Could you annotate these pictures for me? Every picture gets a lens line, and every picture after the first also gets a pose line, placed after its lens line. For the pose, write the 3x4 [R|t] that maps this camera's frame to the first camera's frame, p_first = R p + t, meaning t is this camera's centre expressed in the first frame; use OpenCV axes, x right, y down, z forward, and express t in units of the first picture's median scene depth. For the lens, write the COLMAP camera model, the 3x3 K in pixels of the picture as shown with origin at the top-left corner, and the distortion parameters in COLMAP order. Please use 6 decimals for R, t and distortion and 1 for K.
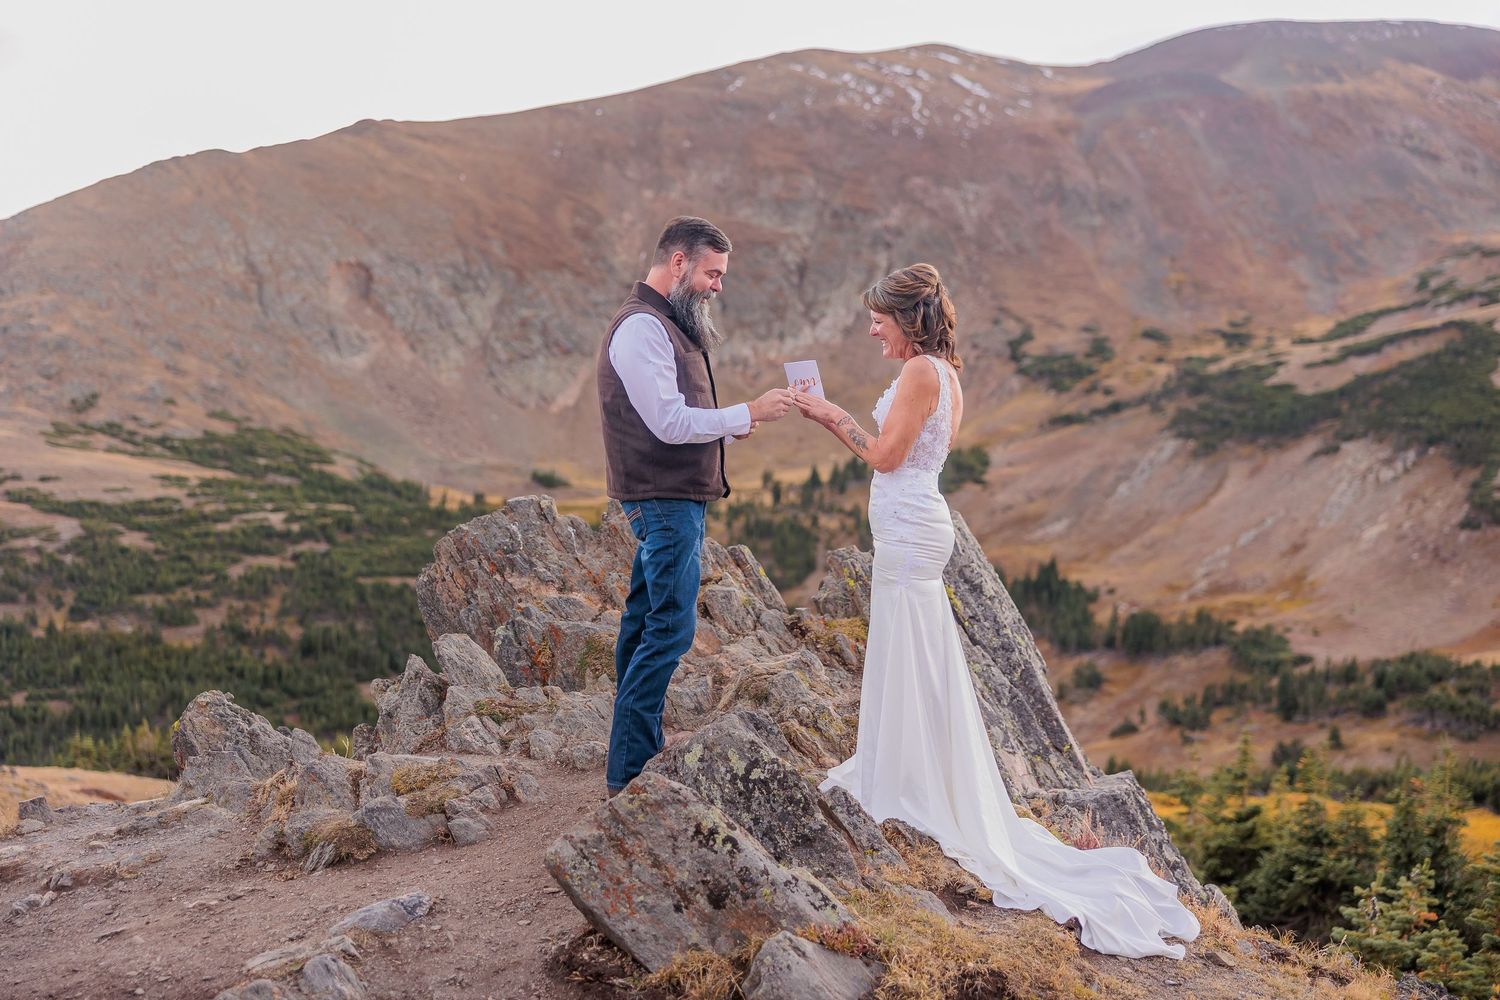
lens RADIAL K [[1531.6, 0, 752.7], [0, 1531.6, 498.2], [0, 0, 1]] dist [0.016356, 0.000000]
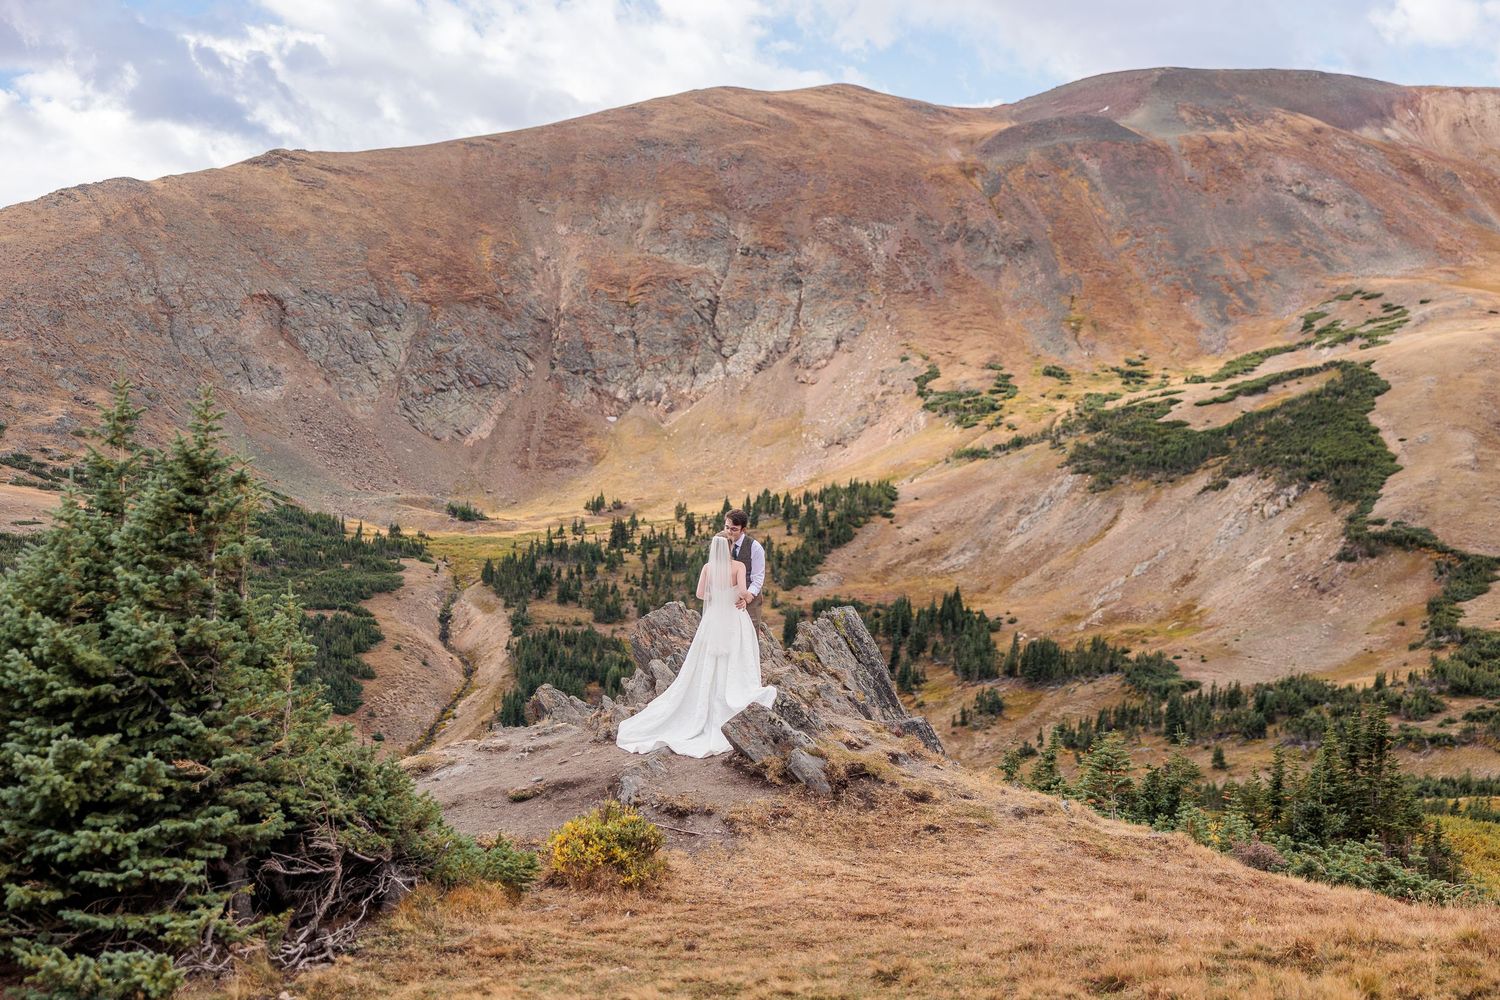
lens RADIAL K [[1868.2, 0, 749.4], [0, 1868.2, 501.7], [0, 0, 1]] dist [0.019640, 0.000000]
pose [[0.997715, 0.000374, 0.067565, -0.028830], [-0.000436, 0.999999, 0.000905, -0.020431], [-0.067565, -0.000932, 0.997714, -0.243774]]
